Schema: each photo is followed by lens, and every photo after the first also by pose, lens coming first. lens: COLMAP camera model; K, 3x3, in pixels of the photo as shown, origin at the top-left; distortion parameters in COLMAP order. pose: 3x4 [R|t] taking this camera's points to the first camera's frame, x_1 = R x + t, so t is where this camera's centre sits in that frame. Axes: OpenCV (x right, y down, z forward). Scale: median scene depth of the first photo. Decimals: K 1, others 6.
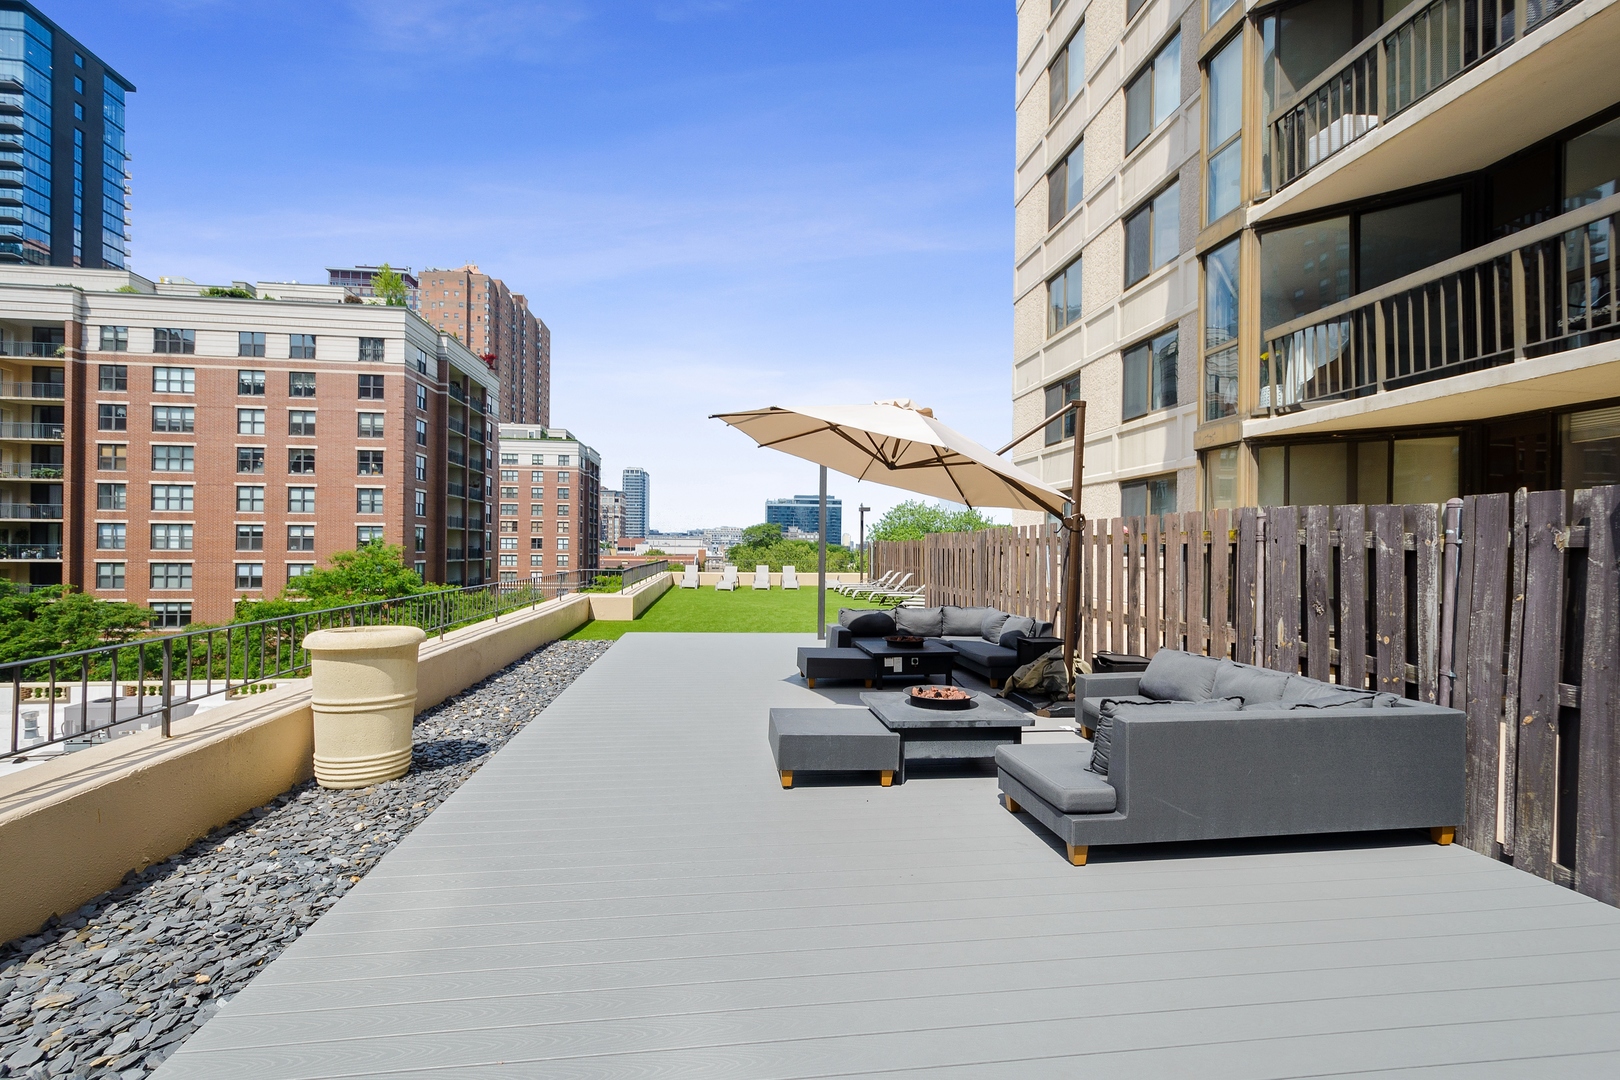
lens RADIAL K [[706.2, 0, 810.0], [0, 706.2, 540.0], [0, 0, 1]] dist [0.000310, 0.000162]
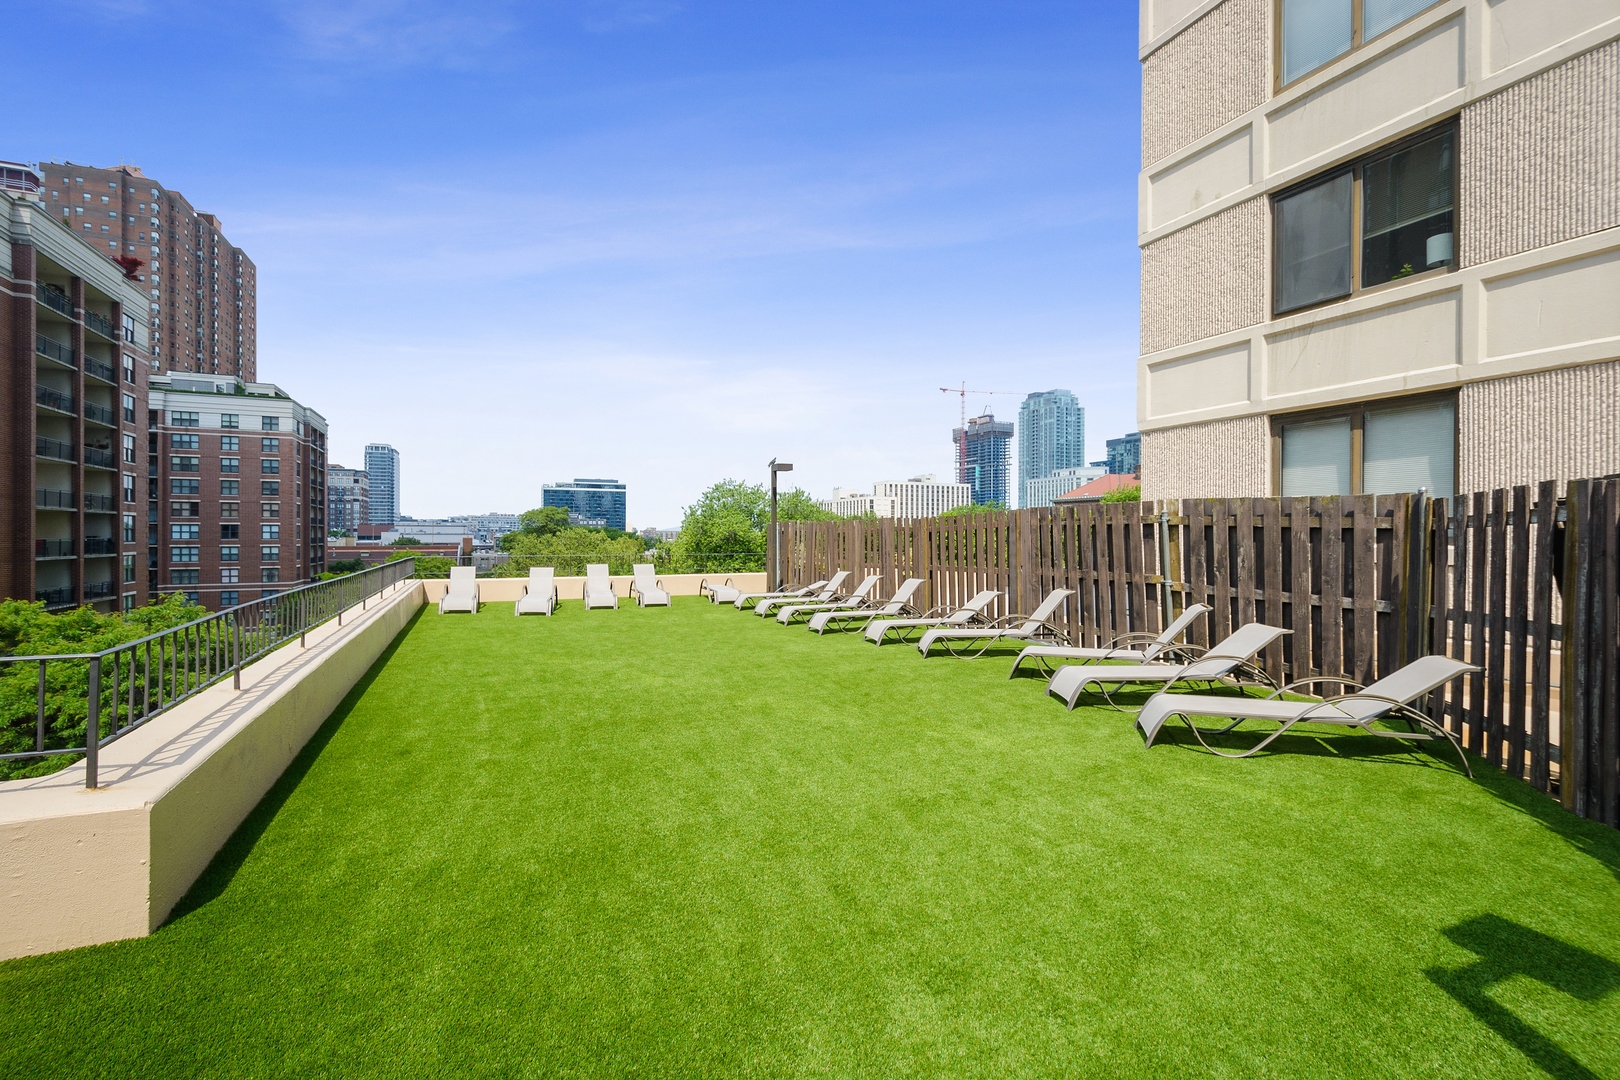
lens RADIAL K [[681.4, 0, 810.0], [0, 681.4, 540.0], [0, 0, 1]] dist [-0.012227, 0.000723]
pose [[0.950087, -0.010665, 0.311803, -0.021048], [0.004376, 0.999773, 0.020861, 0.001492], [-0.311955, -0.018455, 0.949918, 0.115209]]
